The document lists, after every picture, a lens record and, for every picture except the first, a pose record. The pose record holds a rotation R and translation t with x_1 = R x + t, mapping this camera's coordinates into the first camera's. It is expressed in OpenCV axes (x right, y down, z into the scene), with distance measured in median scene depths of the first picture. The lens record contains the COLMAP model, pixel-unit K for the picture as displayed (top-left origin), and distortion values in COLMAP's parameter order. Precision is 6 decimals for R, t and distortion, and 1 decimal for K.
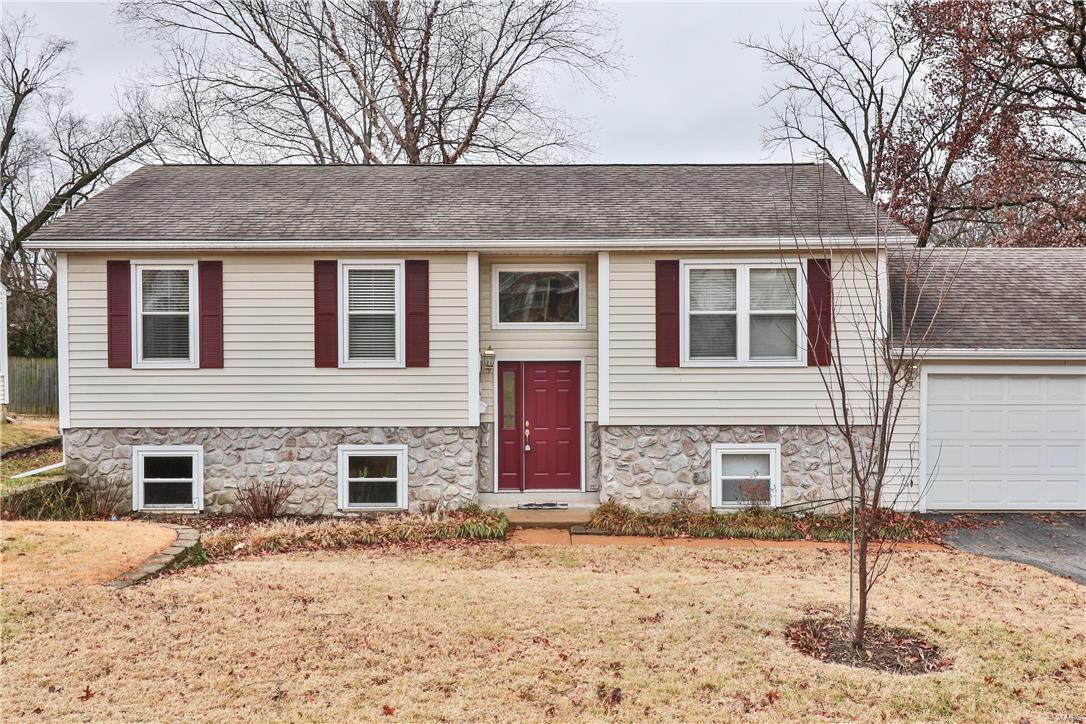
lens RADIAL K [[901.5, 0, 543.0], [0, 901.5, 341.1], [0, 0, 1]] dist [0.003593, 0.003079]
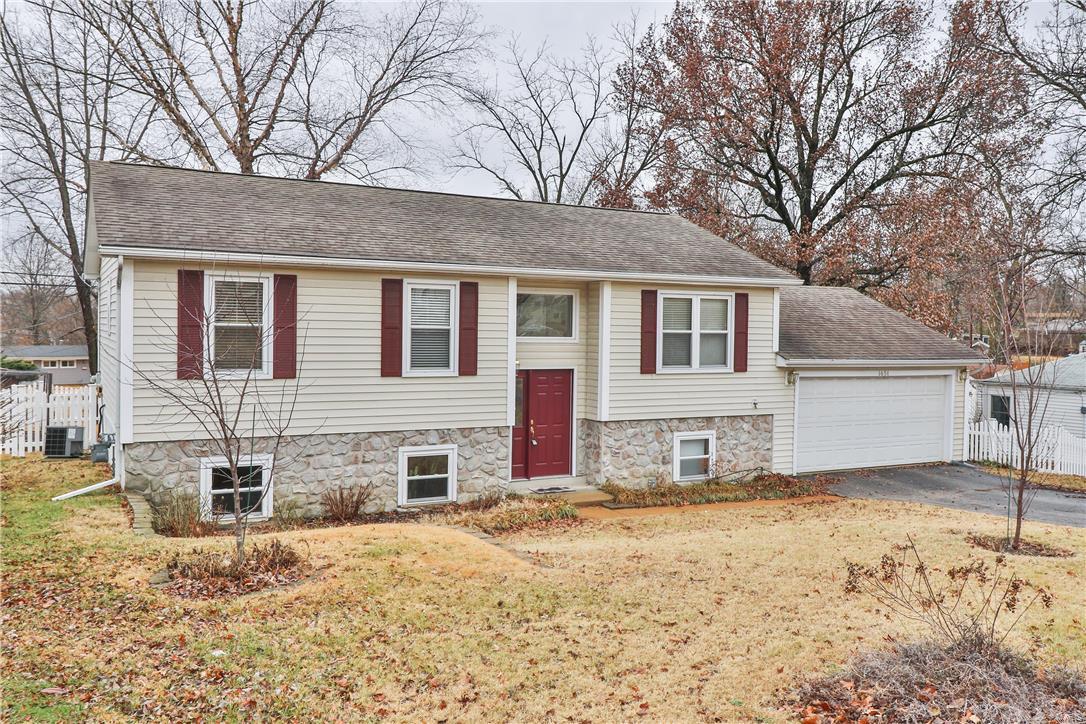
lens RADIAL K [[858.6, 0, 543.0], [0, 858.6, 362.0], [0, 0, 1]] dist [-0.000590, -0.000744]
pose [[0.886931, -0.002347, 0.461896, -0.555038], [-0.002162, 0.999955, 0.009234, 0.001235], [-0.461897, -0.009189, 0.886886, -0.008060]]
